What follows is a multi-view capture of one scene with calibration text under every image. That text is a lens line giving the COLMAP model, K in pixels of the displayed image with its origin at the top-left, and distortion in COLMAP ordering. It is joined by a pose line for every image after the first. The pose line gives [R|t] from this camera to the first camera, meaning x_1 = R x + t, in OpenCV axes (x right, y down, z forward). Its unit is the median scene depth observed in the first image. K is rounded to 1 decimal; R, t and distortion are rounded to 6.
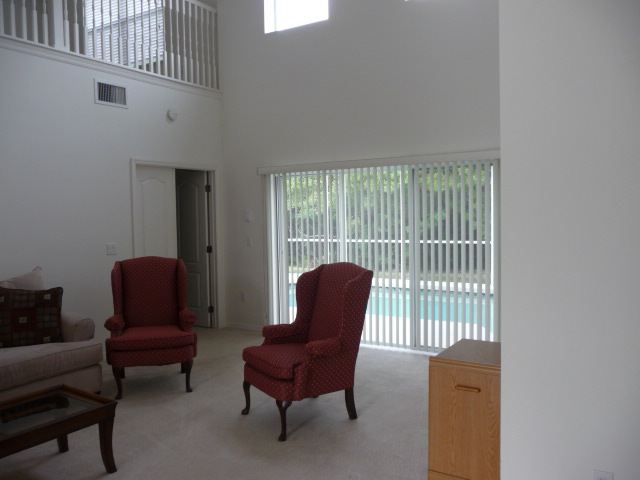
lens RADIAL K [[525.9, 0, 320.0], [0, 525.9, 240.0], [0, 0, 1]] dist [-0.040459, 0.046469]
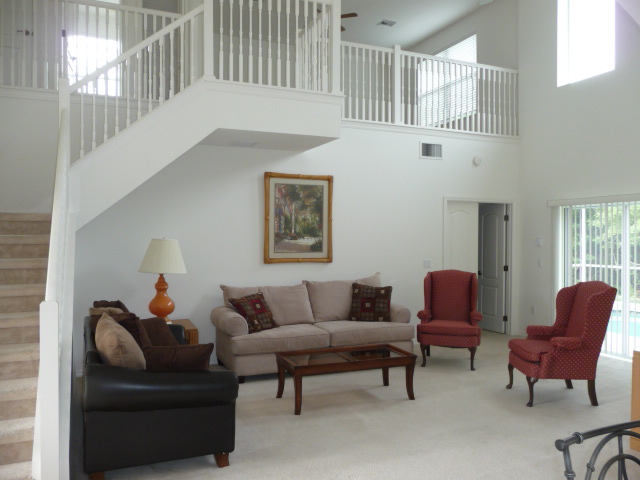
lens RADIAL K [[525.9, 0, 320.0], [0, 525.9, 240.0], [0, 0, 1]] dist [-0.040459, 0.046469]
pose [[0.816171, 0.021277, -0.577418, 0.191414], [-0.047231, 0.998434, -0.029969, 0.012520], [0.575876, 0.051732, 0.815899, -0.330423]]
